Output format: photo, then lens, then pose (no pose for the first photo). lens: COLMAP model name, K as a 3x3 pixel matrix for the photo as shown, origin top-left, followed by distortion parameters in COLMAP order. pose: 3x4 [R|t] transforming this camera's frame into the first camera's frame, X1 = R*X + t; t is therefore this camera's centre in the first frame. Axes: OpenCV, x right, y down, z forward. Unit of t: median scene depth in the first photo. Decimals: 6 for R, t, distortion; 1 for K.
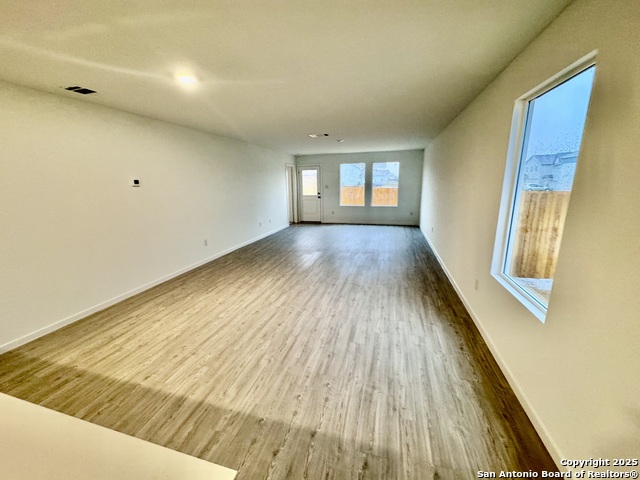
lens RADIAL K [[257.2, 0, 320.7], [0, 257.2, 236.9], [0, 0, 1]] dist [-0.000400, -0.000121]
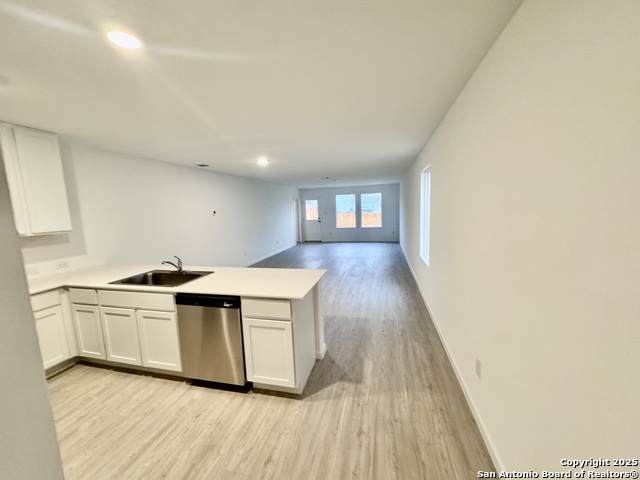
lens RADIAL K [[256.9, 0, 319.1], [0, 256.9, 241.7], [0, 0, 1]] dist [-0.000826, -0.000050]
pose [[0.999563, -0.022202, 0.019528, -0.096594], [0.023731, 0.996356, -0.081928, 0.129259], [-0.017638, 0.082356, 0.996447, -0.657484]]
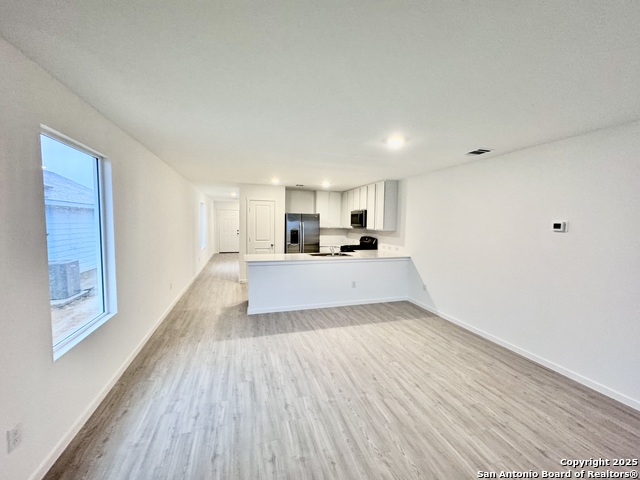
lens RADIAL K [[257.2, 0, 320.7], [0, 257.2, 236.9], [0, 0, 1]] dist [-0.000400, -0.000121]
pose [[-0.840703, 0.036479, -0.540266, 0.305684], [-0.114096, 0.963395, 0.242593, -0.306700], [0.529339, 0.265591, -0.805768, 1.336276]]
